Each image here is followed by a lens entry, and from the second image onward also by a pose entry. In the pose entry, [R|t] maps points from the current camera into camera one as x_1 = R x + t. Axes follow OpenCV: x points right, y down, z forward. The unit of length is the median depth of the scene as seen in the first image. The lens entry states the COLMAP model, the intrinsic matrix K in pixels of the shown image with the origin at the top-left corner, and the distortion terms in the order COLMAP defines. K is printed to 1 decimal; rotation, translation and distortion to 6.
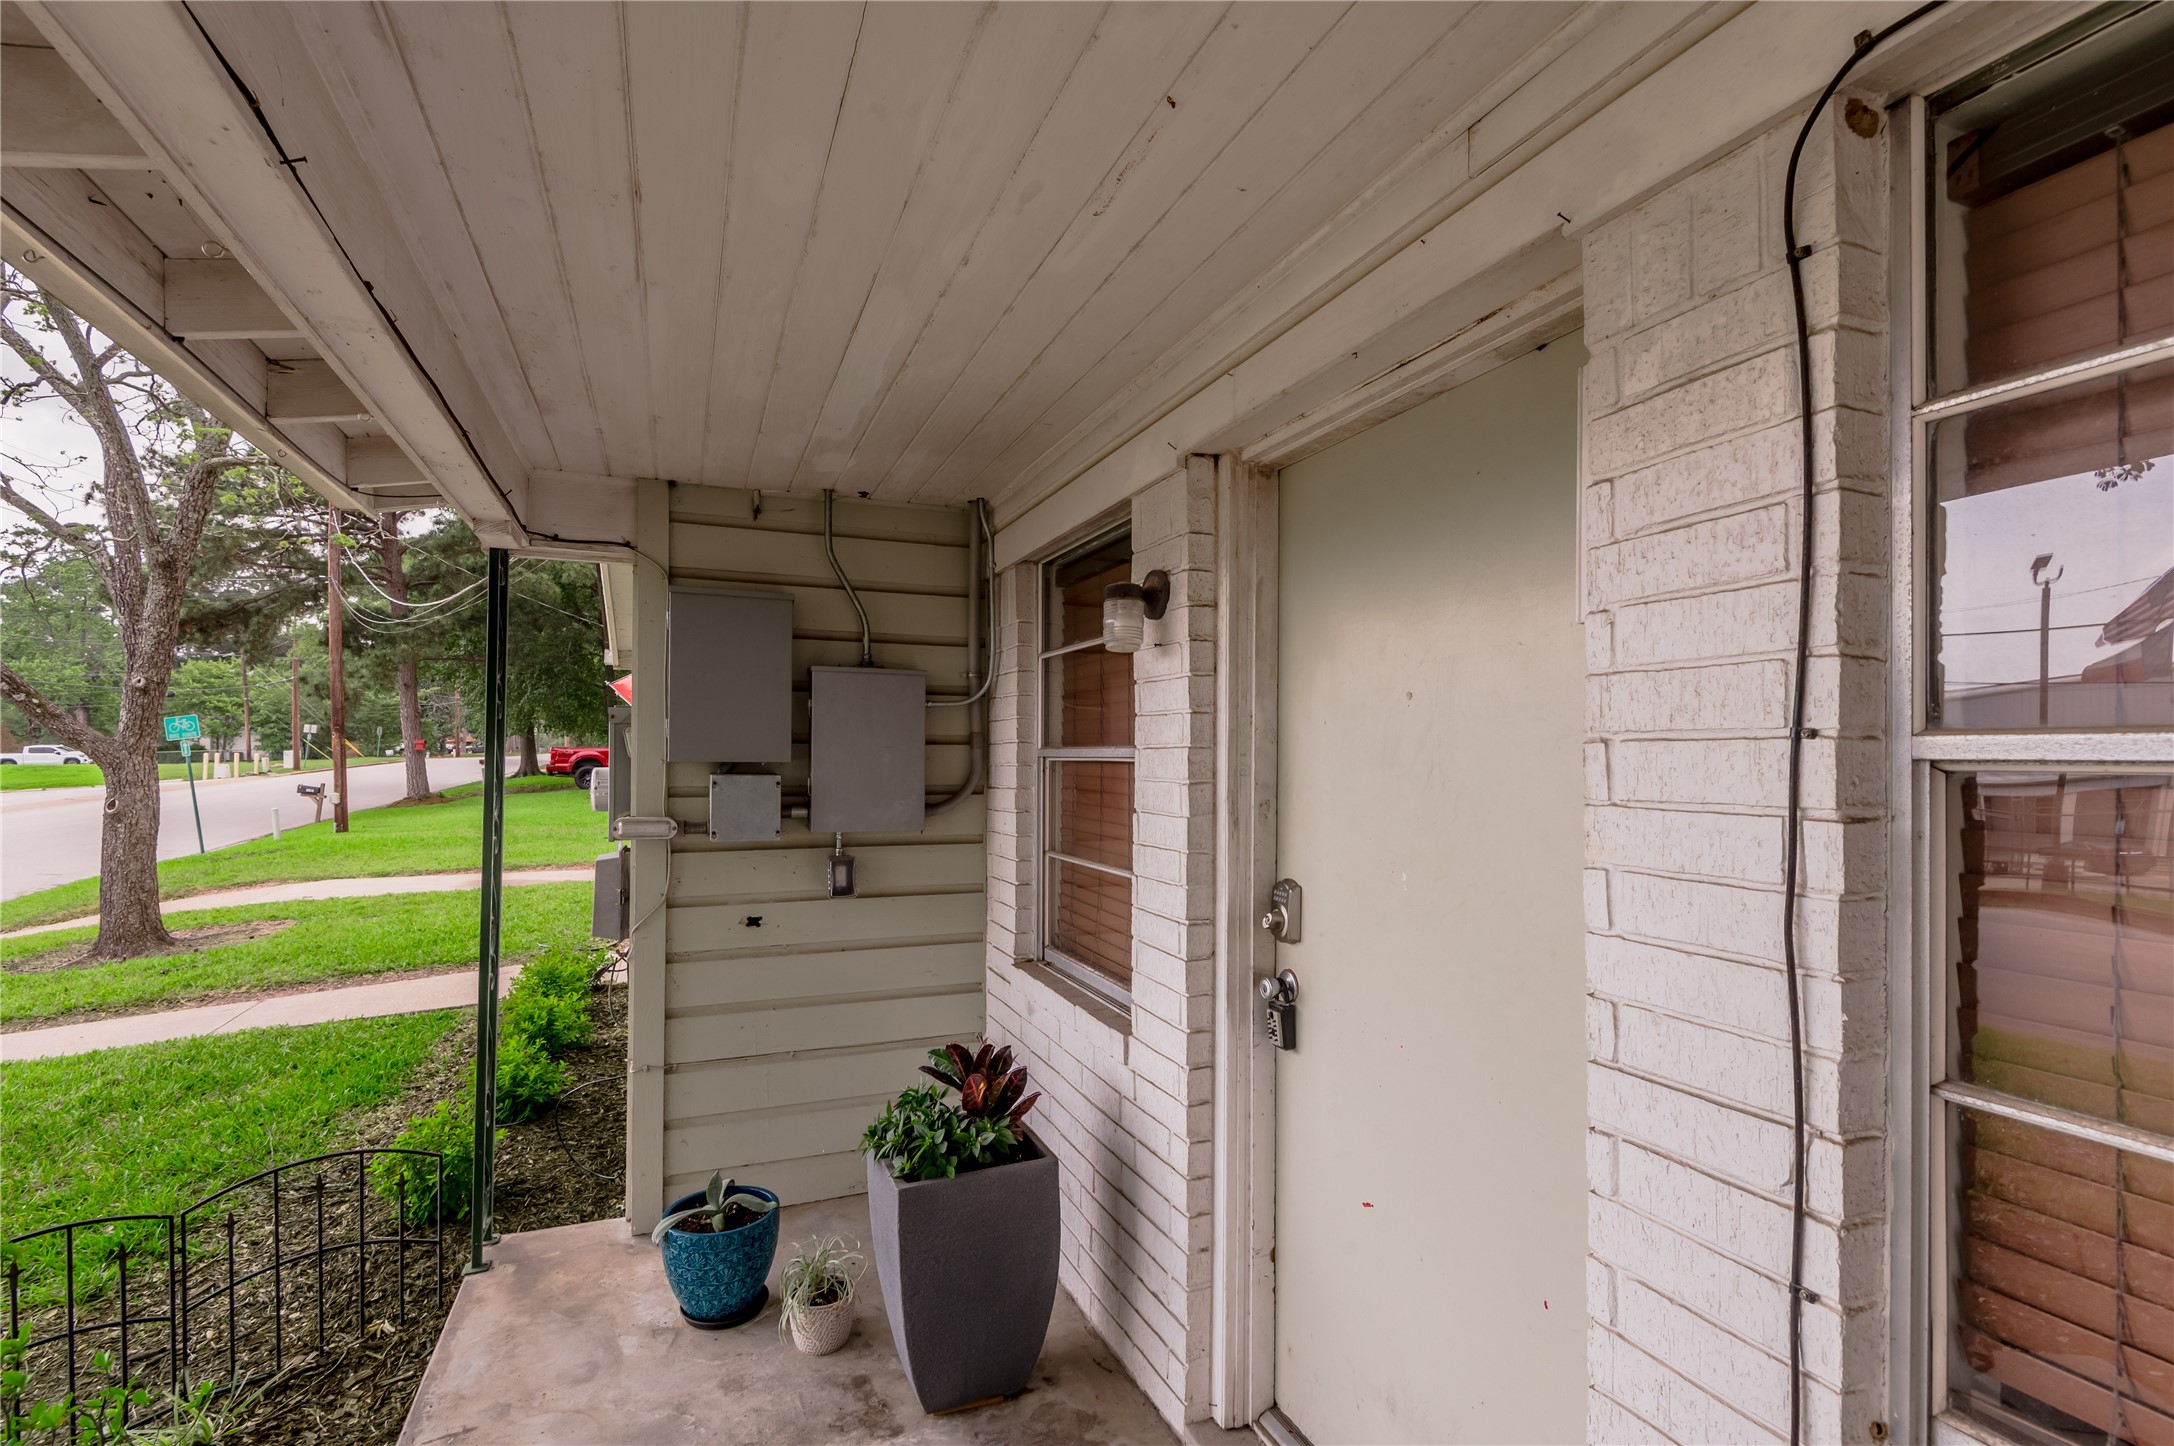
lens RADIAL K [[977.3, 0, 1042.4], [0, 977.3, 720.6], [0, 0, 1]] dist [0.000122, -0.001217]
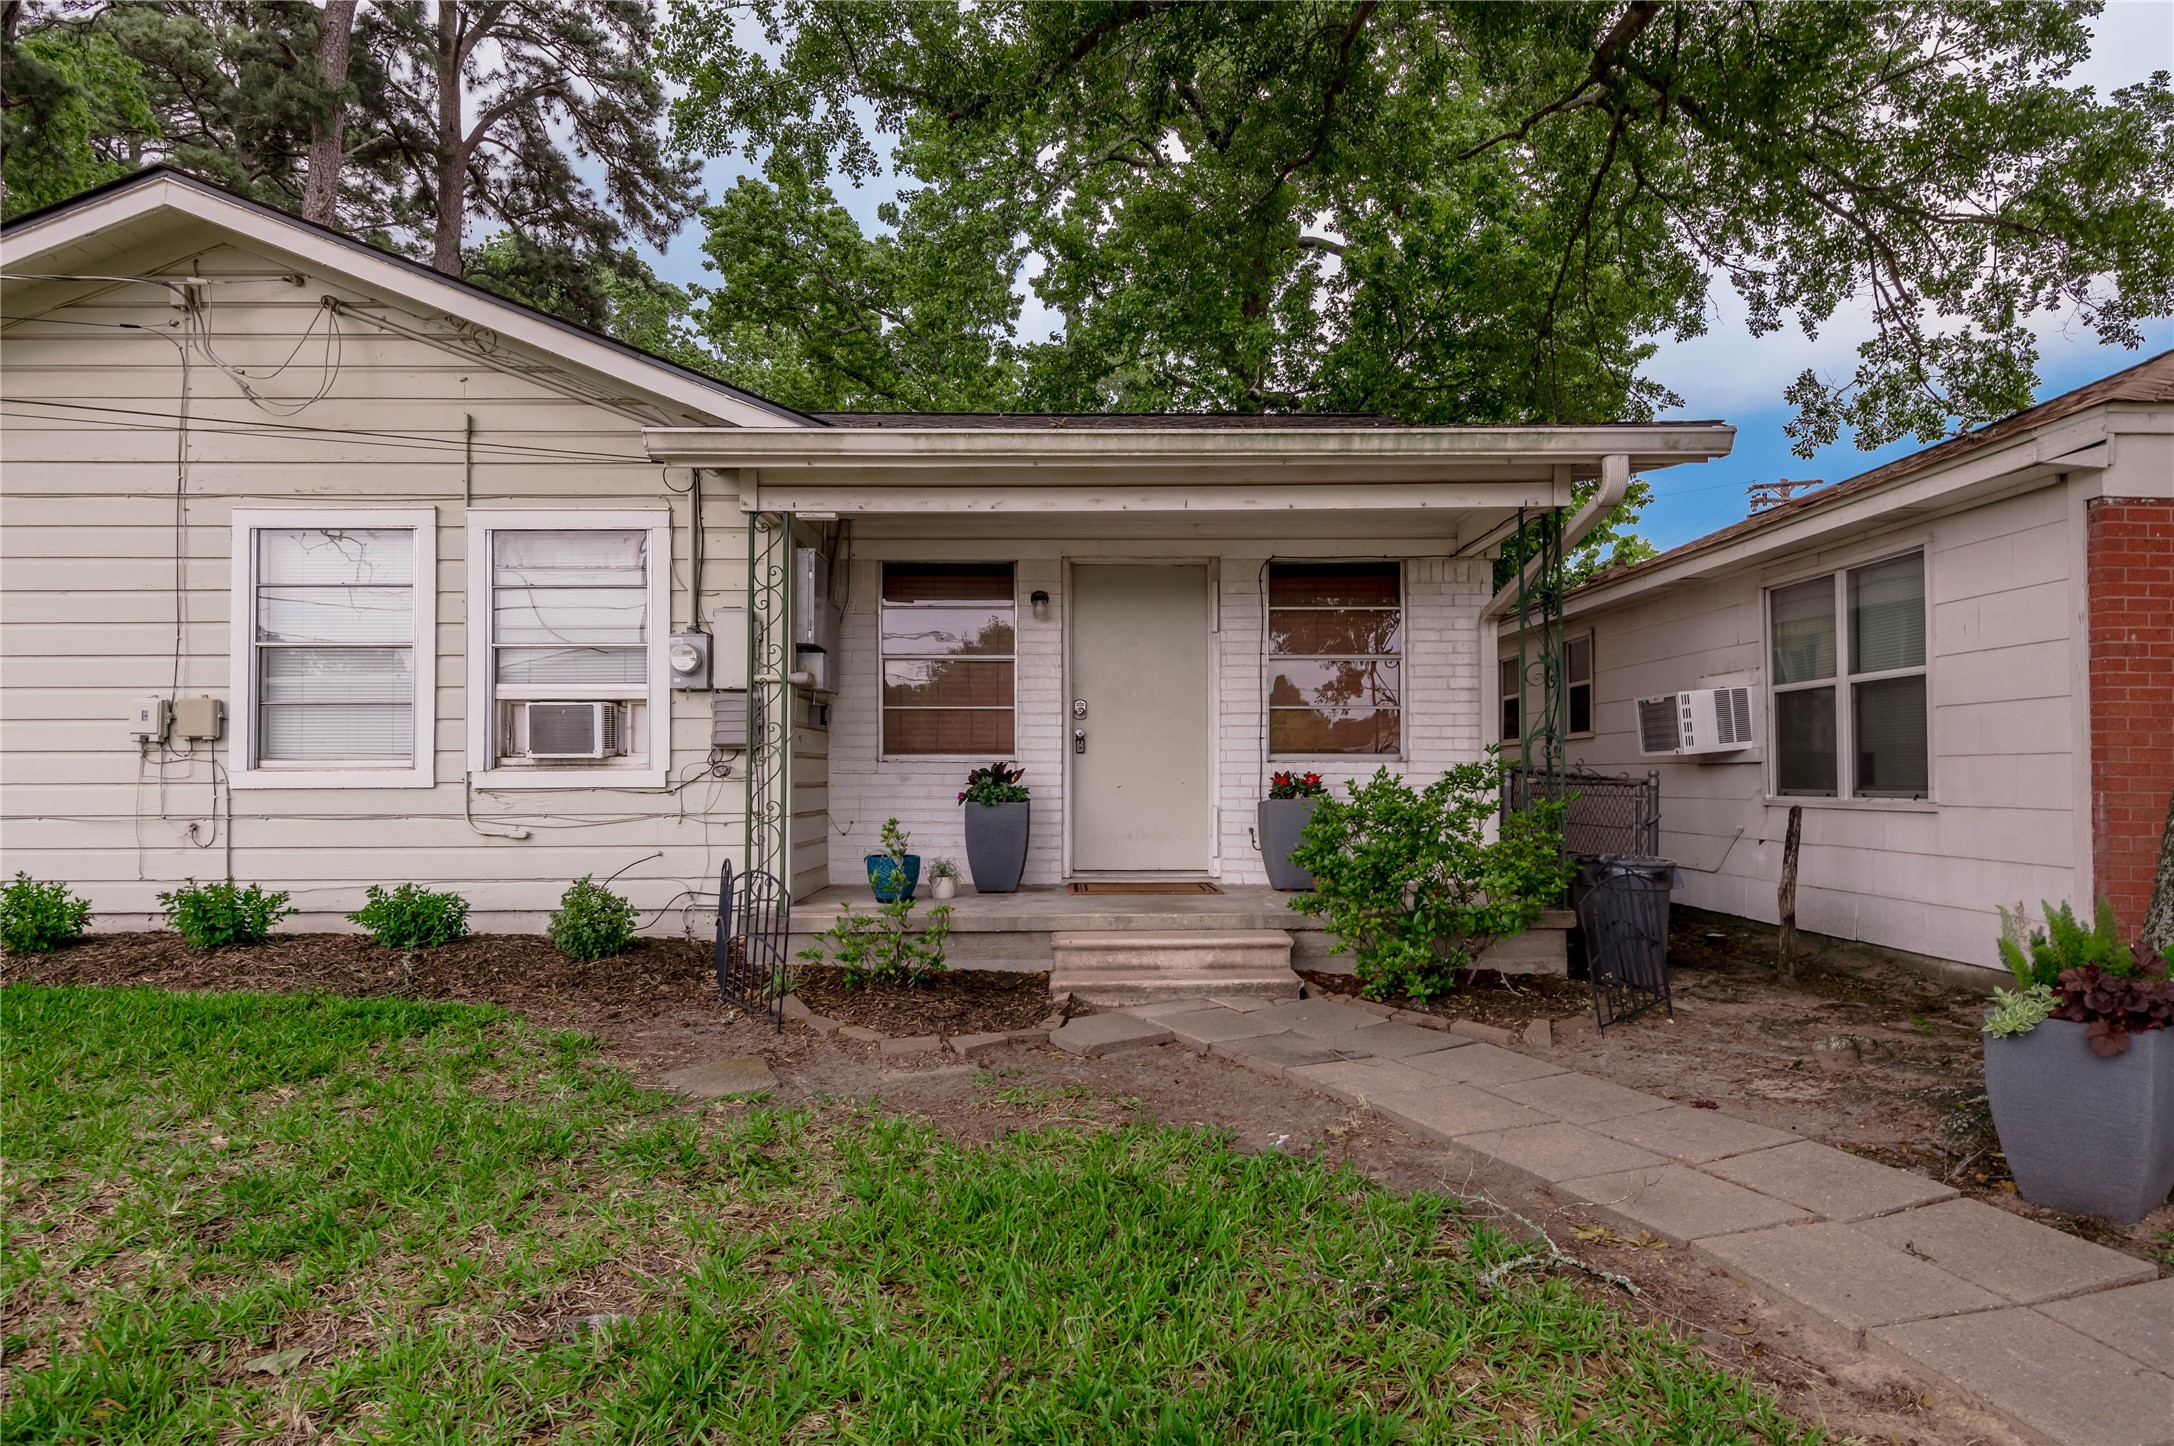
lens RADIAL K [[1287.2, 0, 1086.7], [0, 1287.2, 774.3], [0, 0, 1]] dist [-0.002791, -0.001611]
pose [[0.338212, 0.002199, 0.941067, -3.690724], [-0.030899, 0.999484, 0.008769, 0.371536], [-0.940563, -0.032043, 0.338105, -0.410841]]
